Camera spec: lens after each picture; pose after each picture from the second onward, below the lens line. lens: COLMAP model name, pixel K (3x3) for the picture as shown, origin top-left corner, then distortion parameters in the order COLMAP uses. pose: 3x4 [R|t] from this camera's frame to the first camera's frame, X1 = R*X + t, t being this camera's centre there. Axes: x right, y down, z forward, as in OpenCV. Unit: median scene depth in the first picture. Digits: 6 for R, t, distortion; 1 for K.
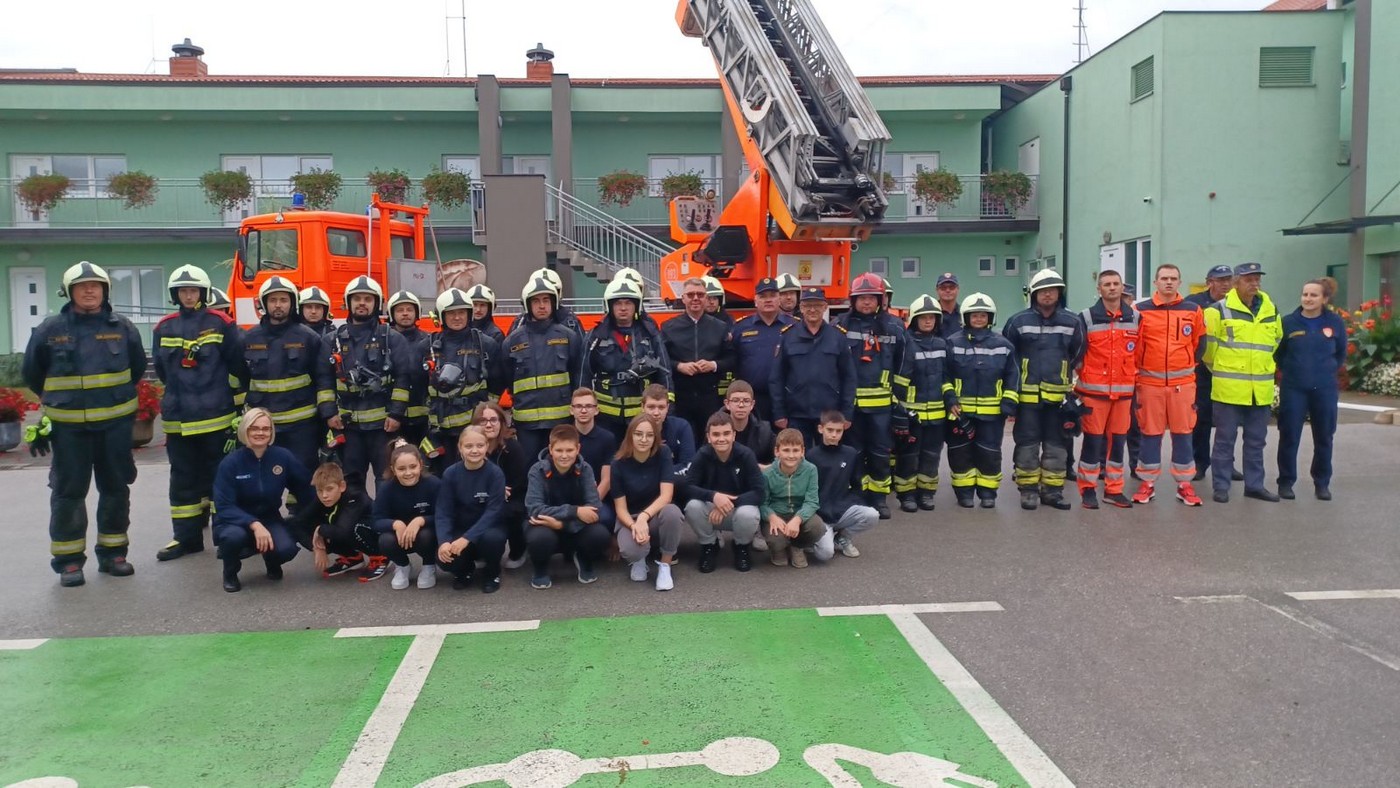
lens RADIAL K [[960.1, 0, 700.0], [0, 960.1, 394.0], [0, 0, 1]] dist [0.005357, 0.000095]
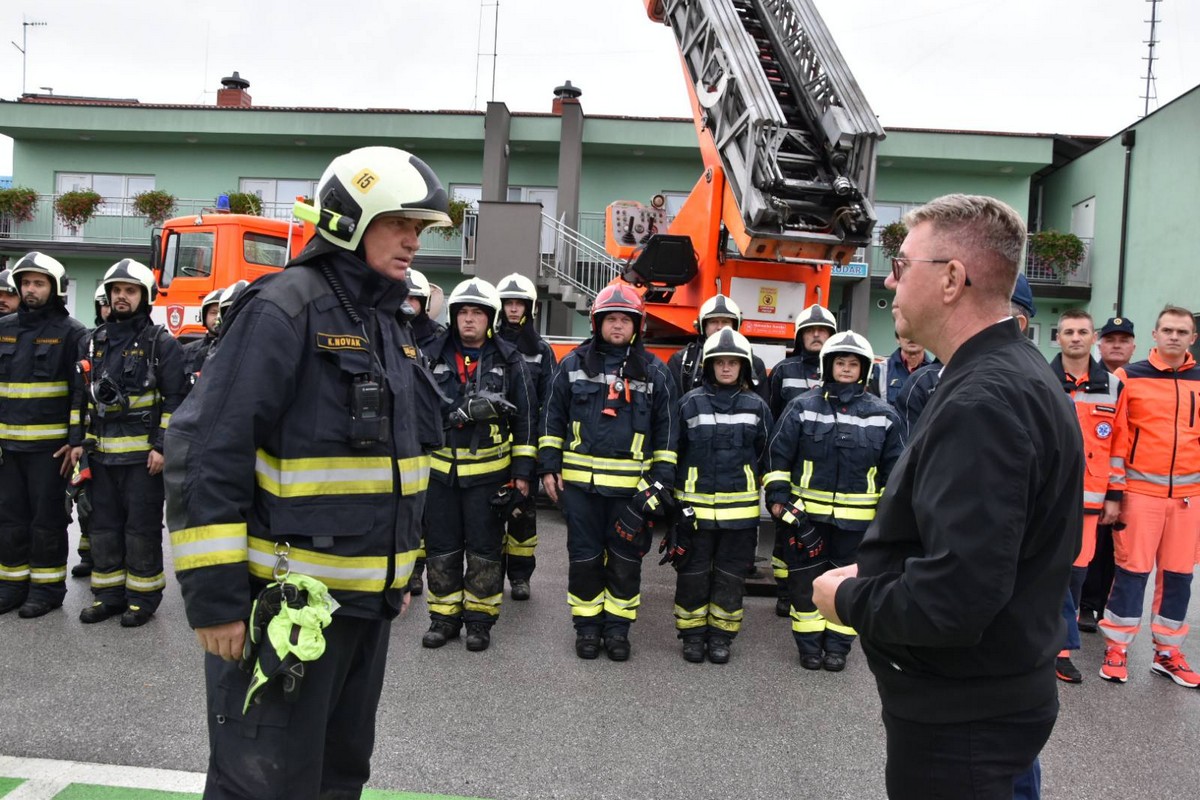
lens RADIAL K [[978.6, 0, 600.0], [0, 978.6, 400.0], [0, 0, 1]] dist [-0.143897, 0.182575]
pose [[0.988713, 0.068961, -0.133010, 0.088487], [-0.075212, 0.996259, -0.042555, -0.006273], [0.129578, 0.052078, 0.990201, 0.220730]]
